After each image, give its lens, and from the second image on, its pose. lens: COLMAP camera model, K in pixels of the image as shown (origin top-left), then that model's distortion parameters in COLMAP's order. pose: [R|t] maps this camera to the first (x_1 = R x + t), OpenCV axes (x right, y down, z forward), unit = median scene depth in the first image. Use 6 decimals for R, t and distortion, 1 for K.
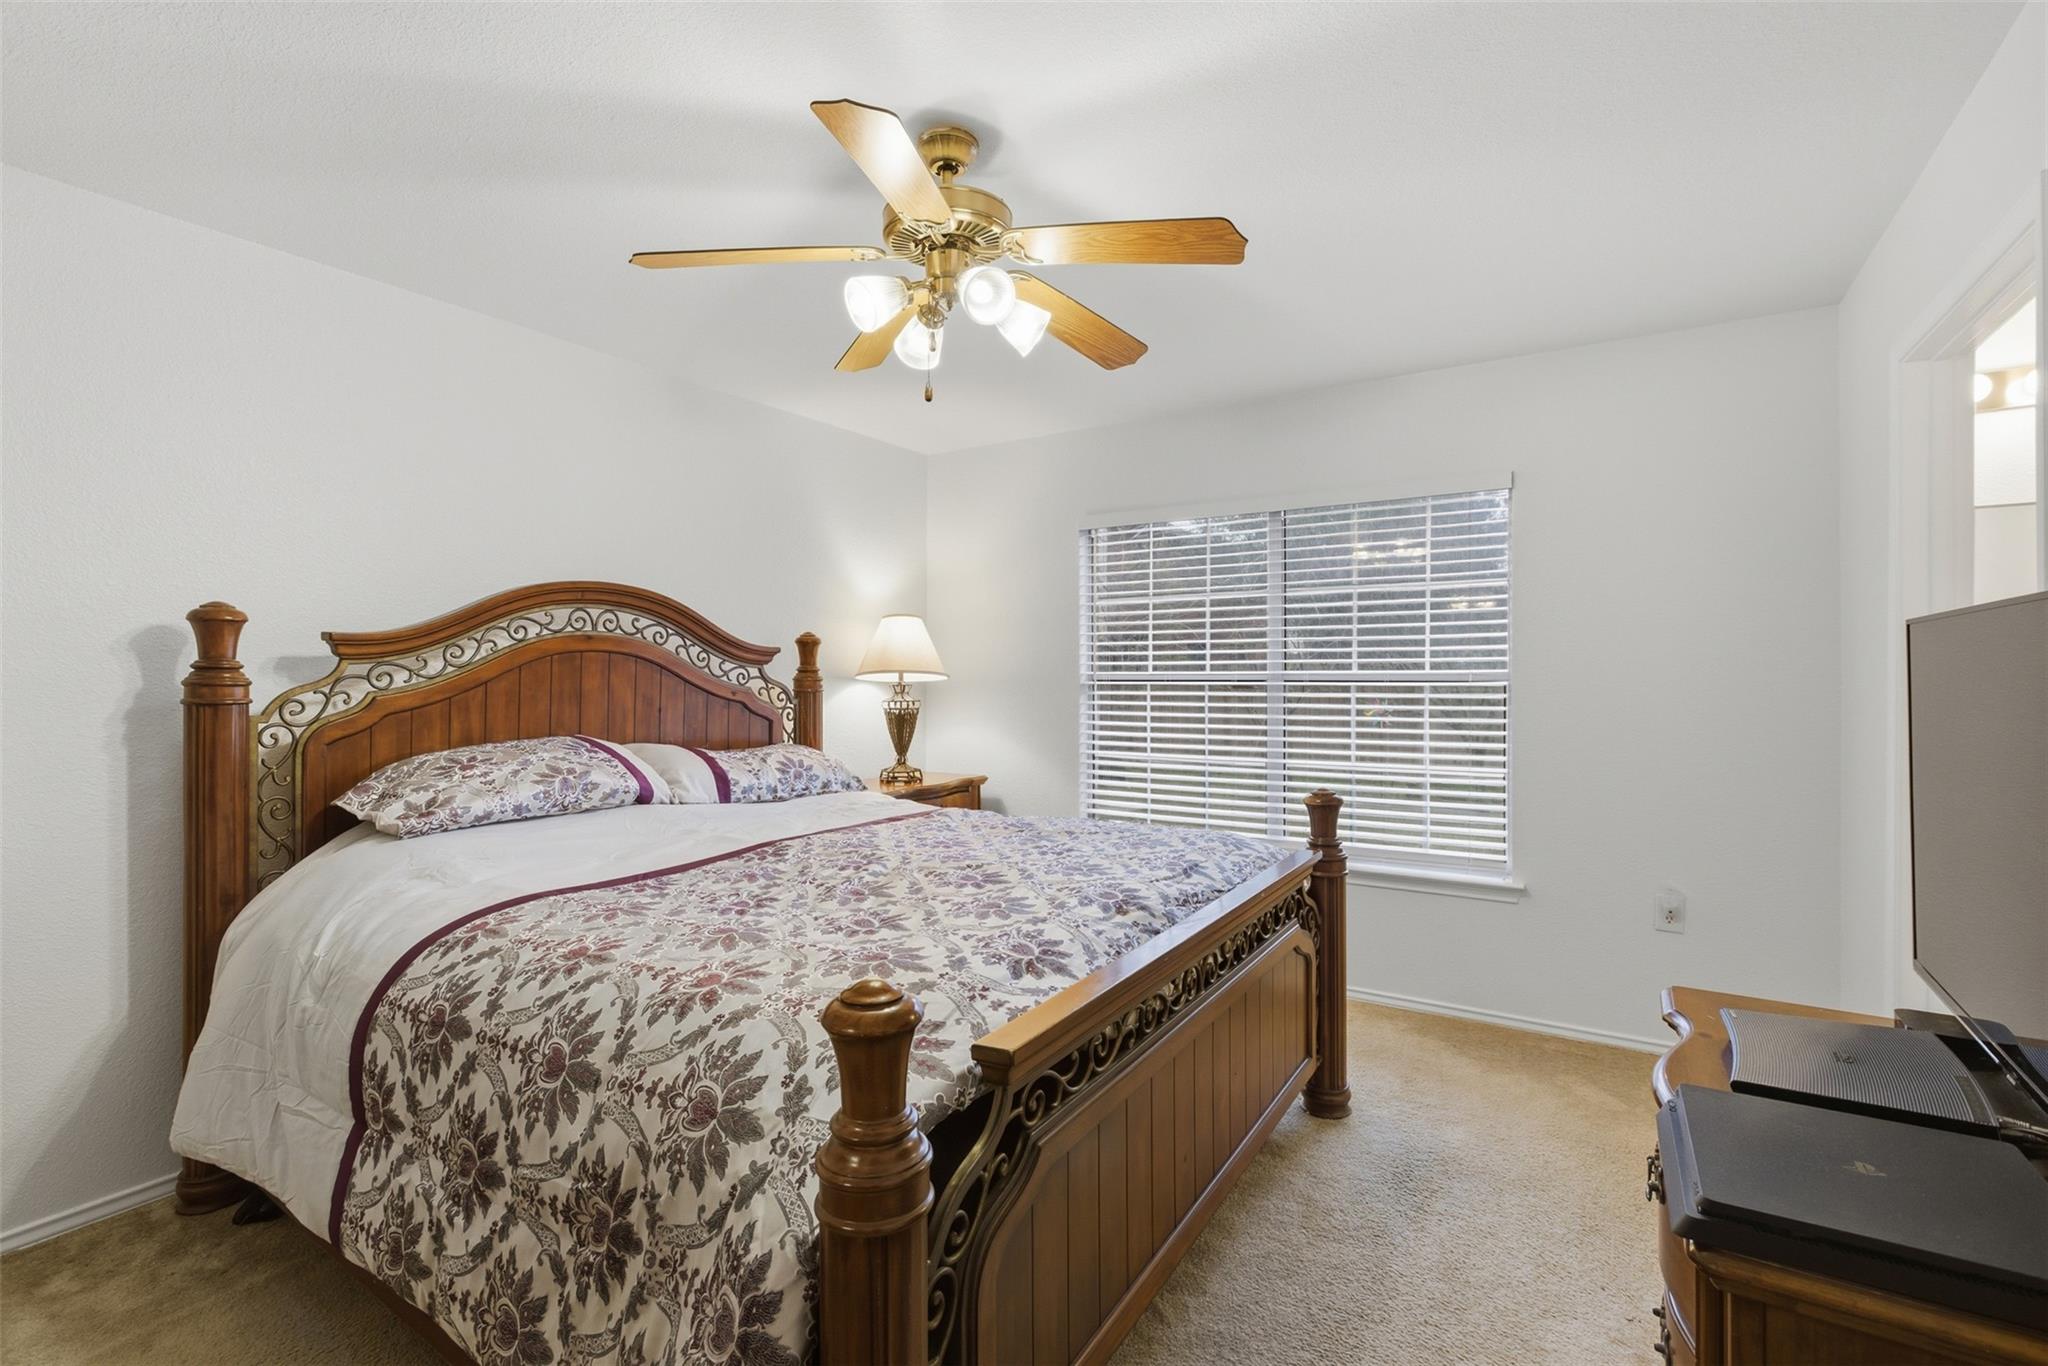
lens RADIAL K [[920.8, 0, 1028.1], [0, 920.8, 667.4], [0, 0, 1]] dist [-0.005543, 0.000903]
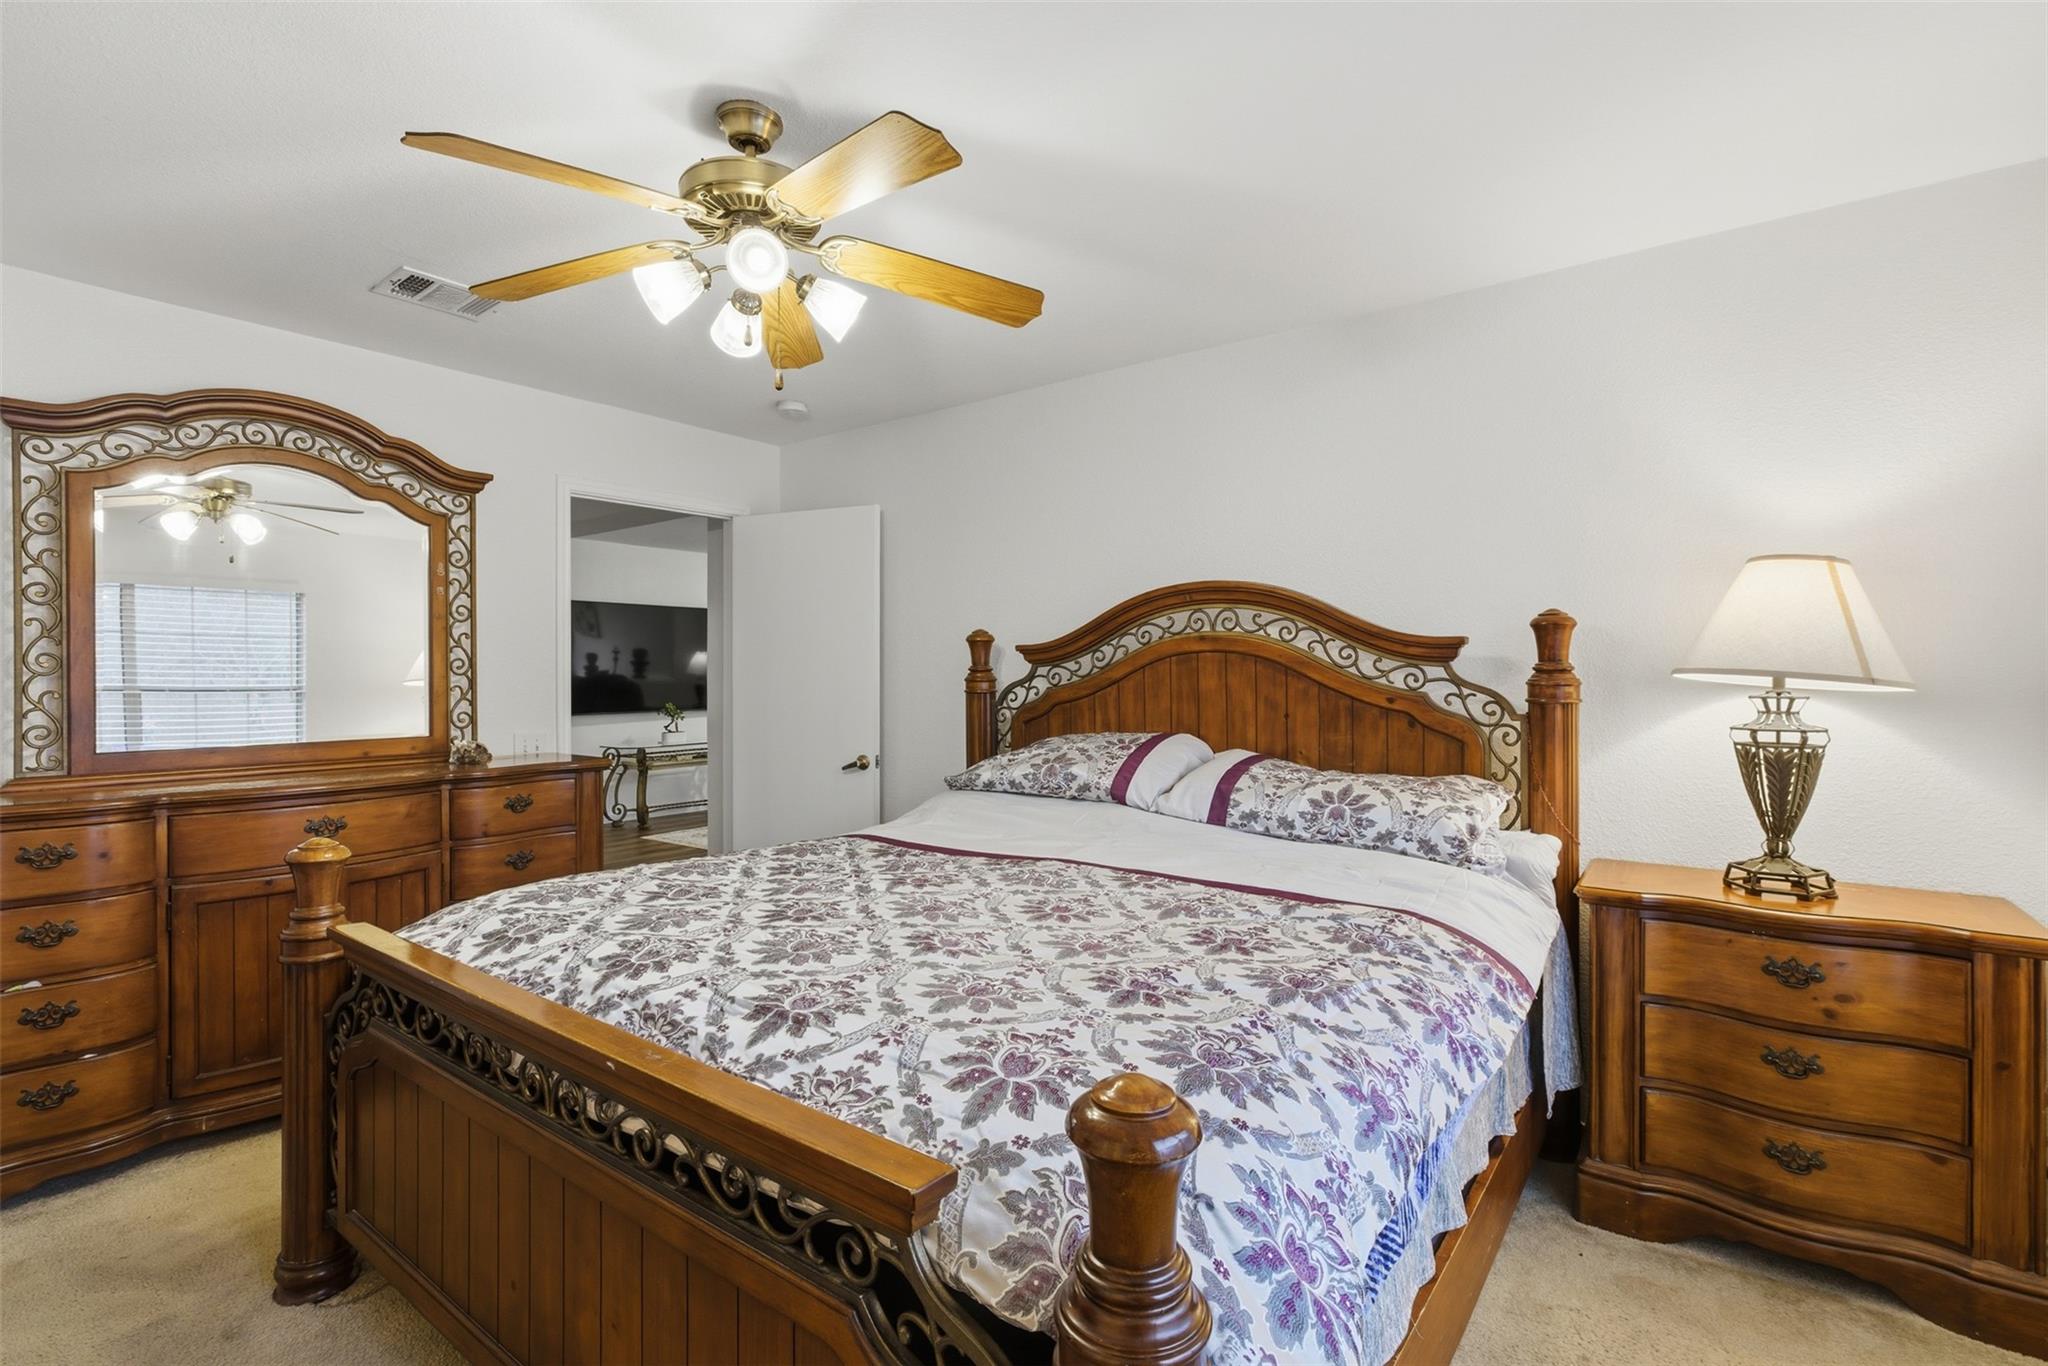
lens RADIAL K [[934.8, 0, 1061.1], [0, 934.8, 674.3], [0, 0, 1]] dist [-0.001170, 0.000332]
pose [[-0.069052, 0.001052, -0.997612, 0.525115], [0.006491, 0.999979, 0.000605, 0.005174], [0.997592, -0.006434, -0.069058, 0.875868]]
